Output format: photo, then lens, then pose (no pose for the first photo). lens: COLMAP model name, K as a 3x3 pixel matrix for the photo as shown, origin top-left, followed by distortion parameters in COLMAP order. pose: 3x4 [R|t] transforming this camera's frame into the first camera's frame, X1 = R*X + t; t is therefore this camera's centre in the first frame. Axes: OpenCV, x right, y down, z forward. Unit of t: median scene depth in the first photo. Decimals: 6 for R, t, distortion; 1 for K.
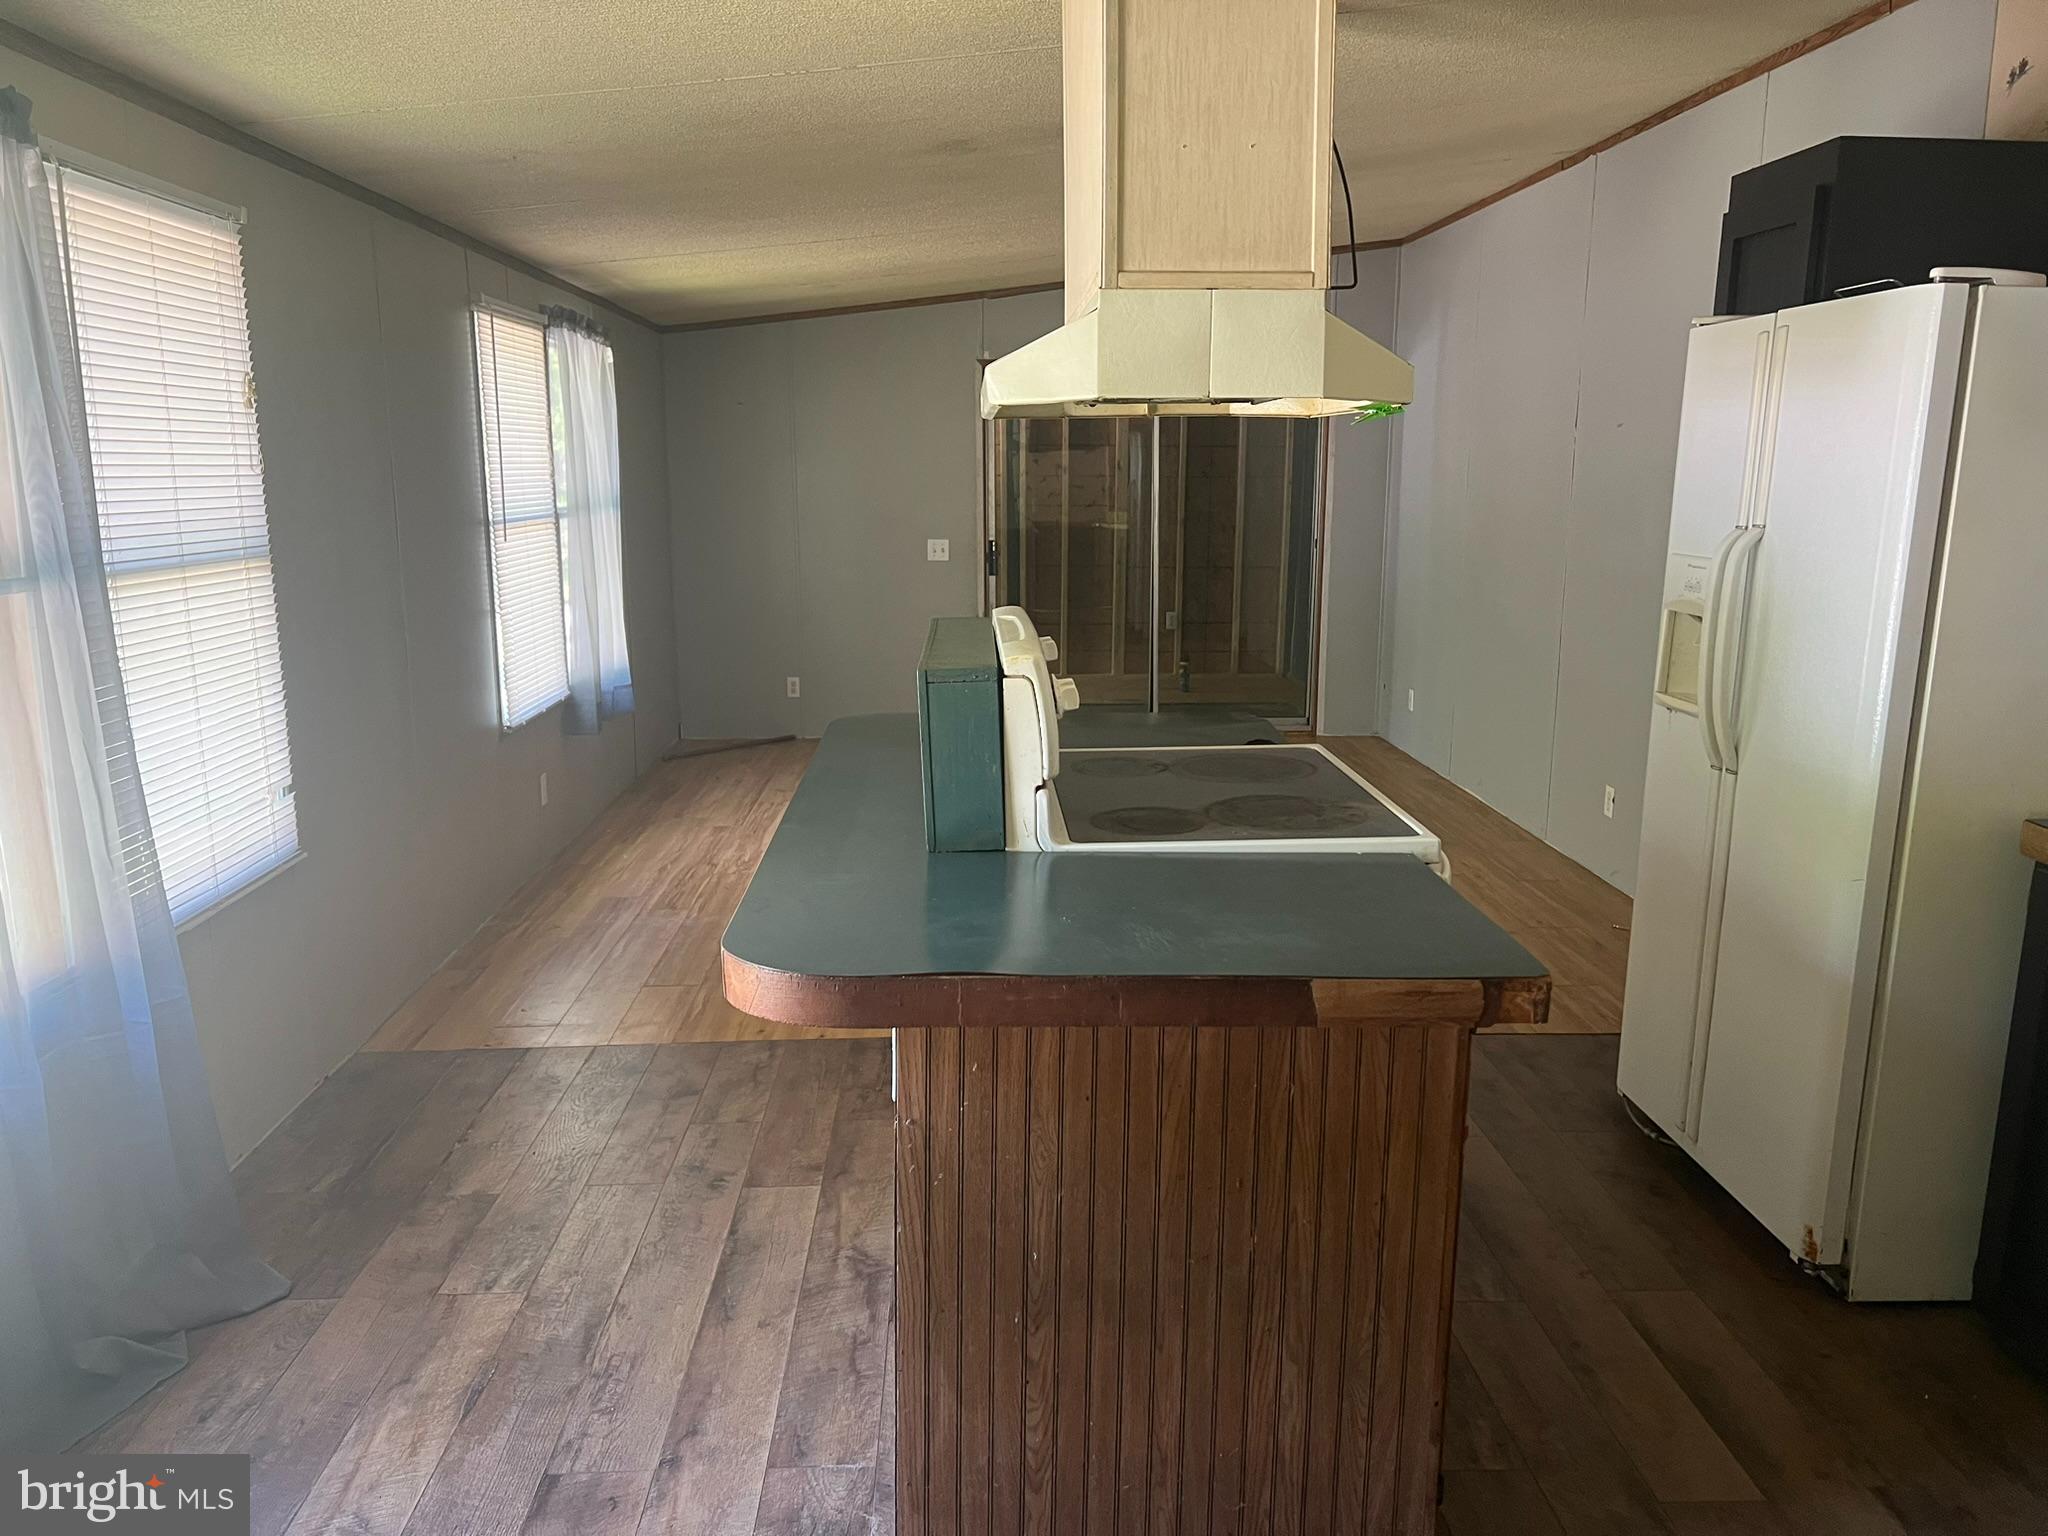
lens RADIAL K [[1512.1, 0, 1014.7], [0, 1512.1, 769.0], [0, 0, 1]] dist [0.113267, -0.165785]
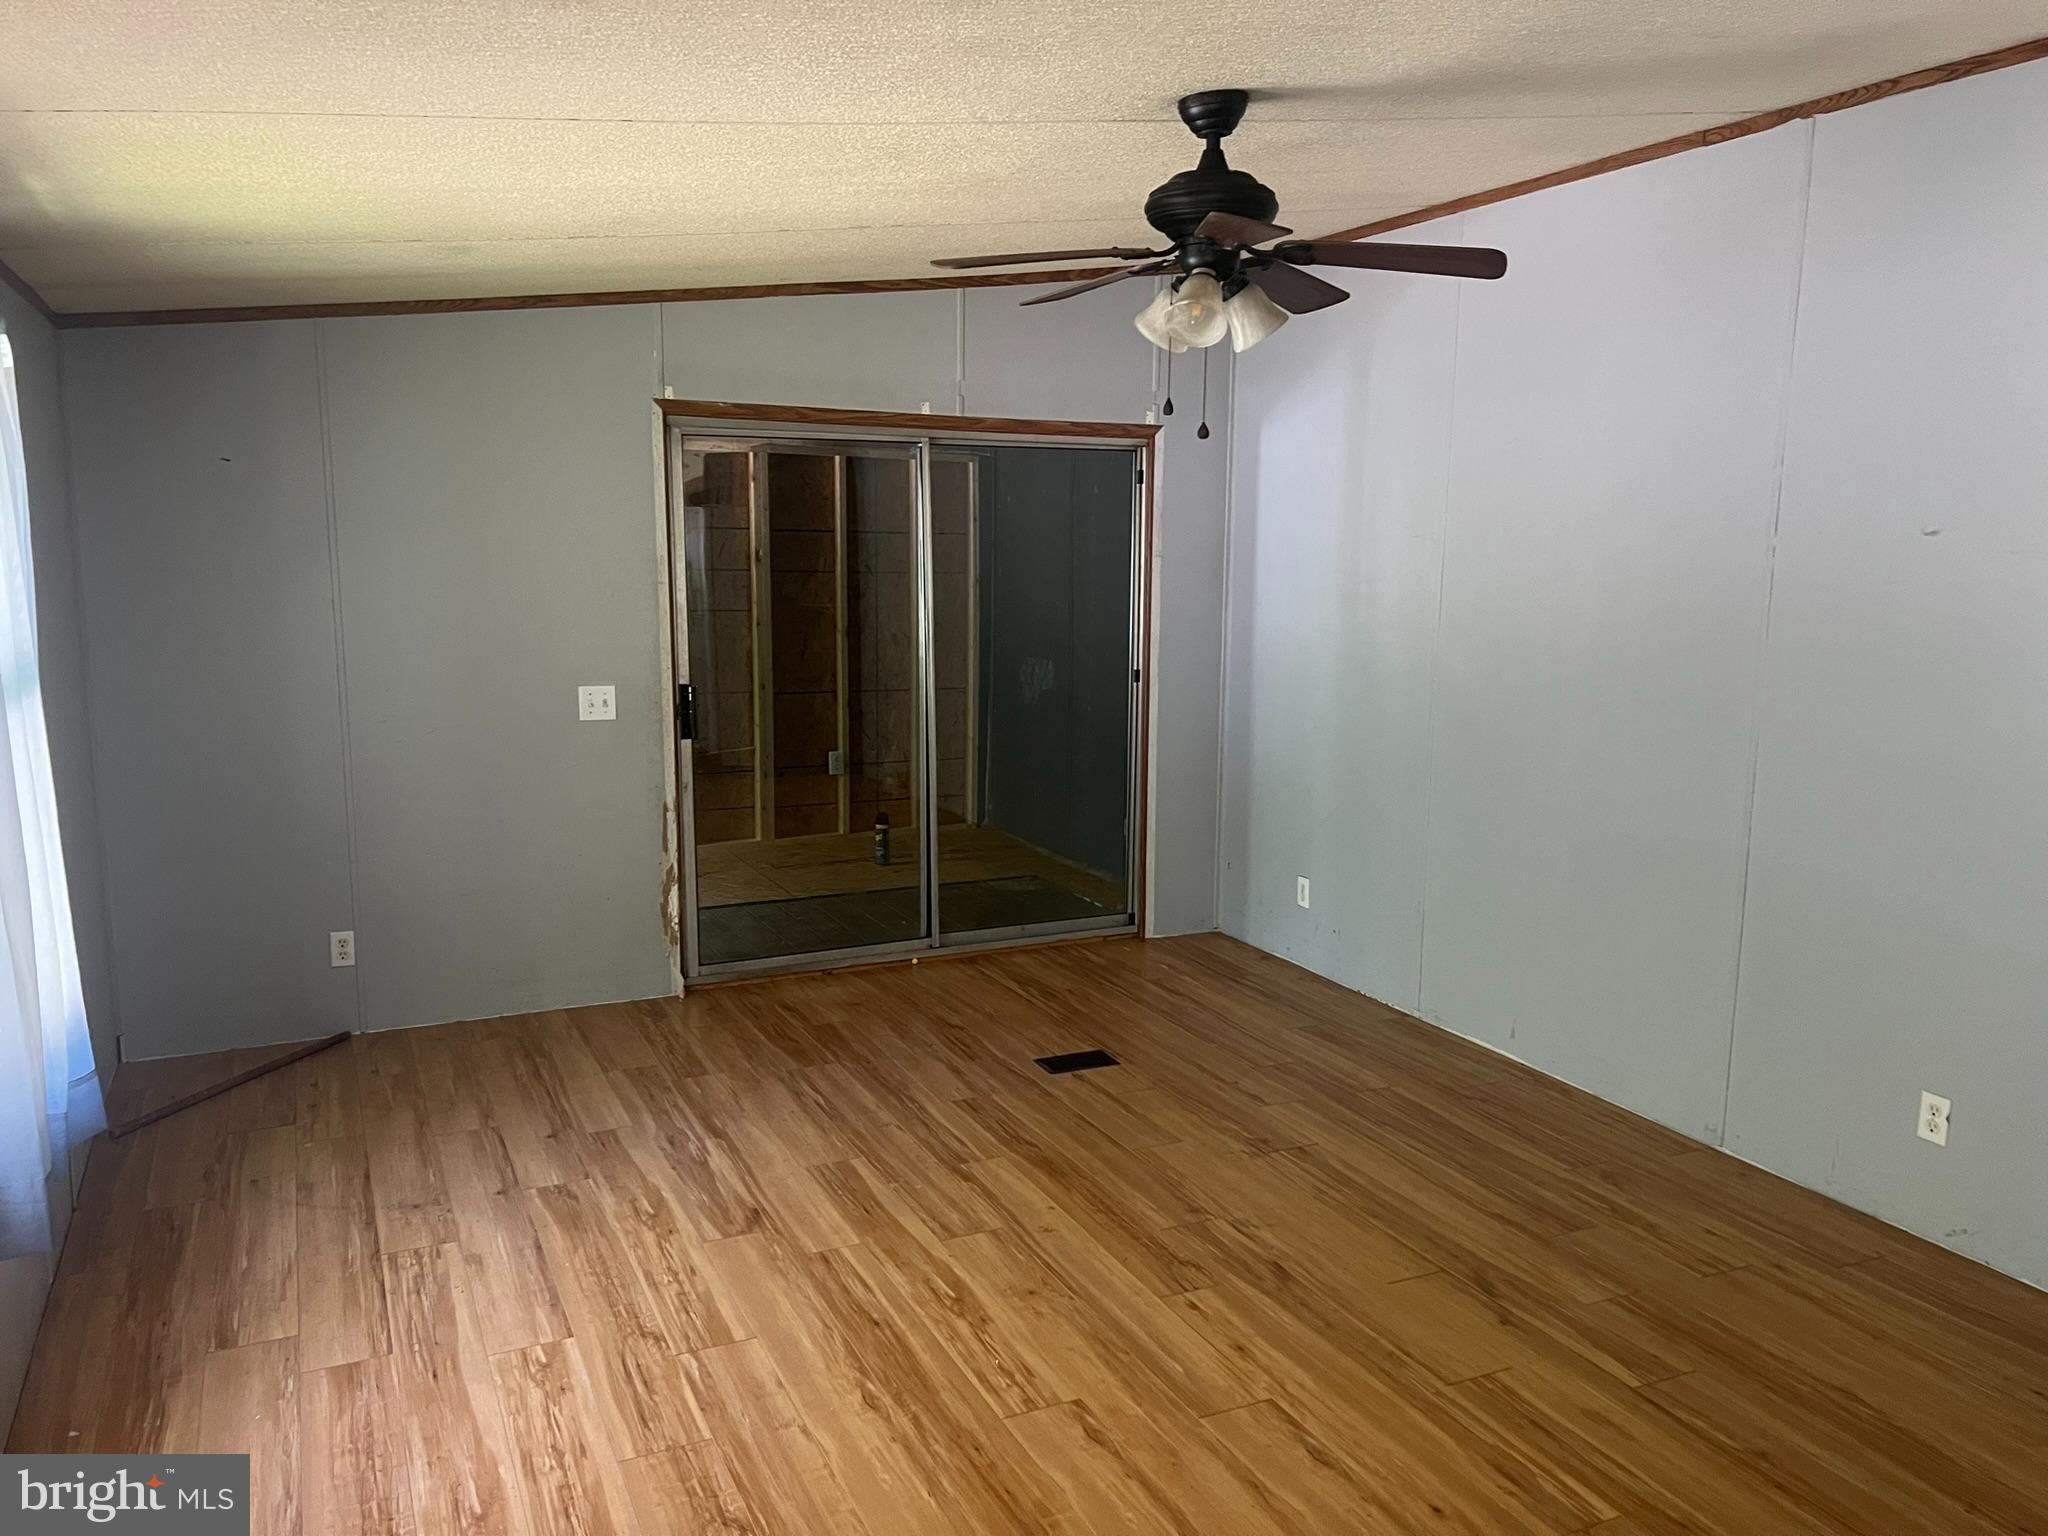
lens RADIAL K [[1512.1, 0, 1014.7], [0, 1512.1, 769.0], [0, 0, 1]] dist [0.113267, -0.165785]
pose [[0.919599, -0.054148, 0.389110, -0.136216], [0.072360, 0.996856, -0.032292, -0.085366], [-0.386138, 0.057852, 0.920625, 0.368420]]
